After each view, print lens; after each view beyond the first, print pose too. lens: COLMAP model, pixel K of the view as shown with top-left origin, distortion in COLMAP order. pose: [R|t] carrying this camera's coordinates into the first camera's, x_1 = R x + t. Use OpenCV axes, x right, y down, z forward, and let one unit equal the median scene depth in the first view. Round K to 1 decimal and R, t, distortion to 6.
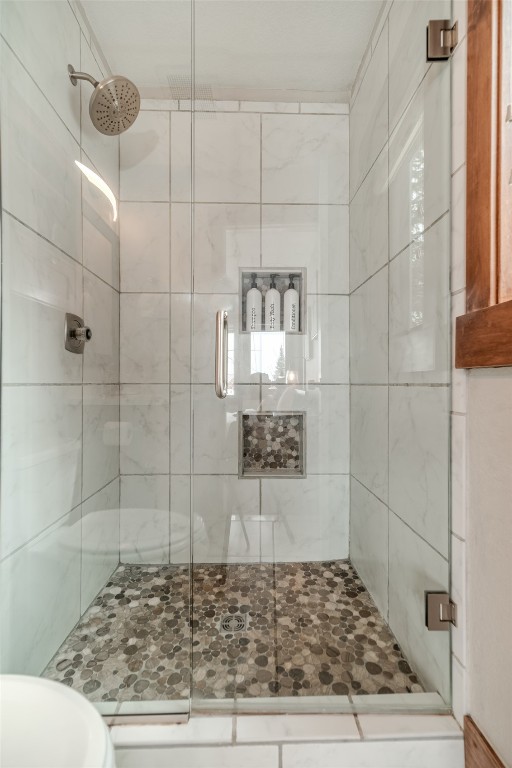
lens RADIAL K [[331.2, 0, 249.0], [0, 331.2, 384.3], [0, 0, 1]] dist [0.008430, 0.000732]
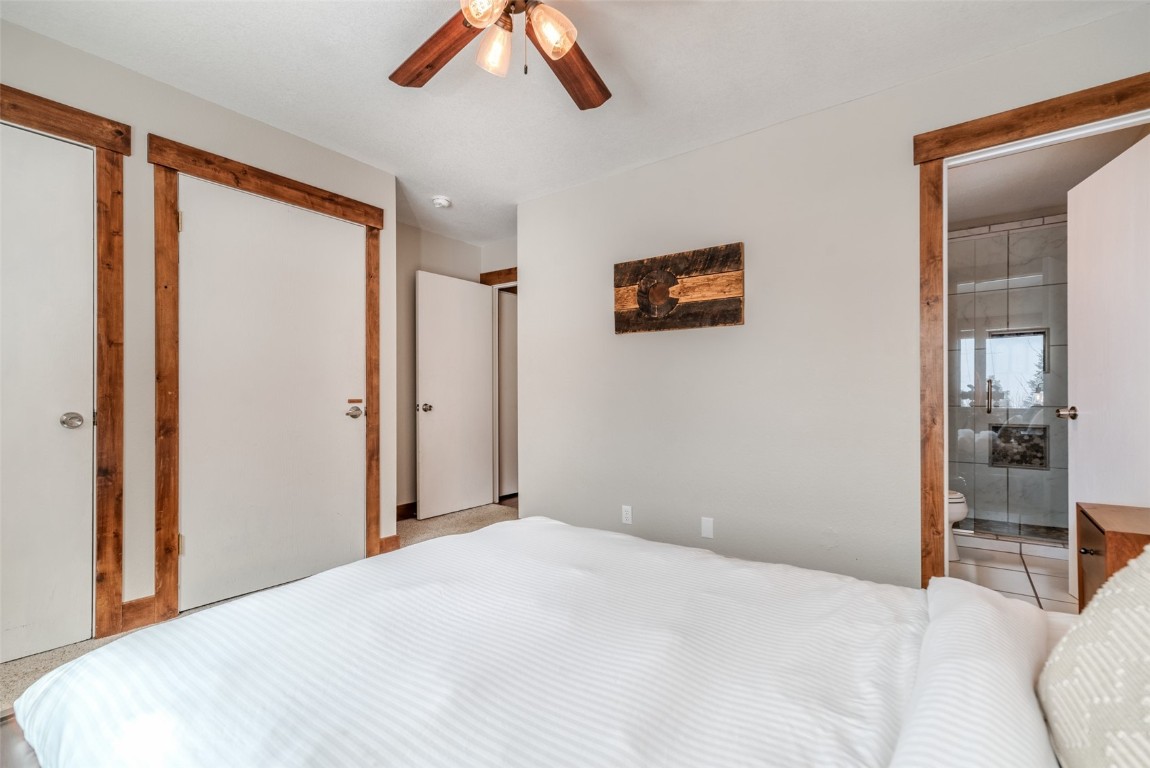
lens RADIAL K [[495.9, 0, 572.0], [0, 495.9, 385.6], [0, 0, 1]] dist [0.008430, 0.000732]
pose [[0.784697, -0.001242, -0.619878, -0.117679], [-0.000904, 0.999995, -0.003147, -0.089331], [0.619878, 0.003030, 0.784692, -2.109111]]
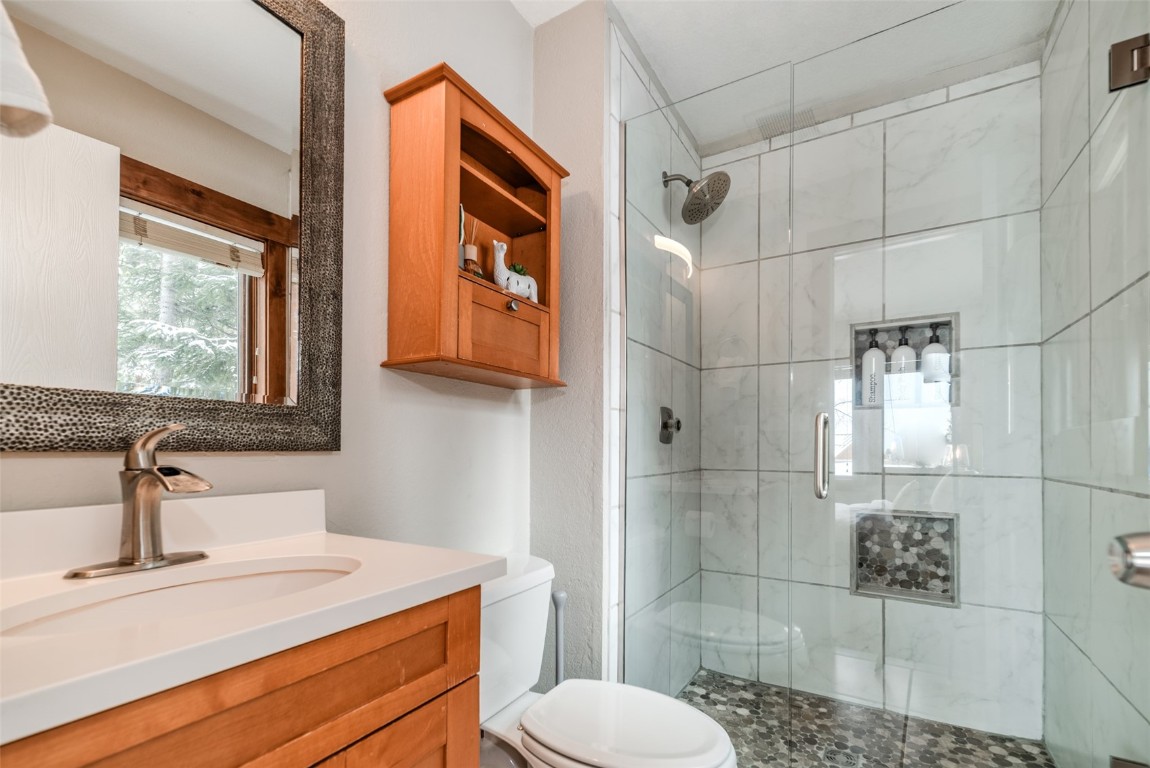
lens RADIAL K [[495.9, 0, 573.1], [0, 495.9, 449.5], [0, 0, 1]] dist [0.008430, 0.000732]
pose [[0.844871, -0.001293, -0.534969, 0.045162], [-0.001568, 0.999987, -0.004895, -0.050961], [0.534968, 0.004974, 0.844857, -0.352369]]
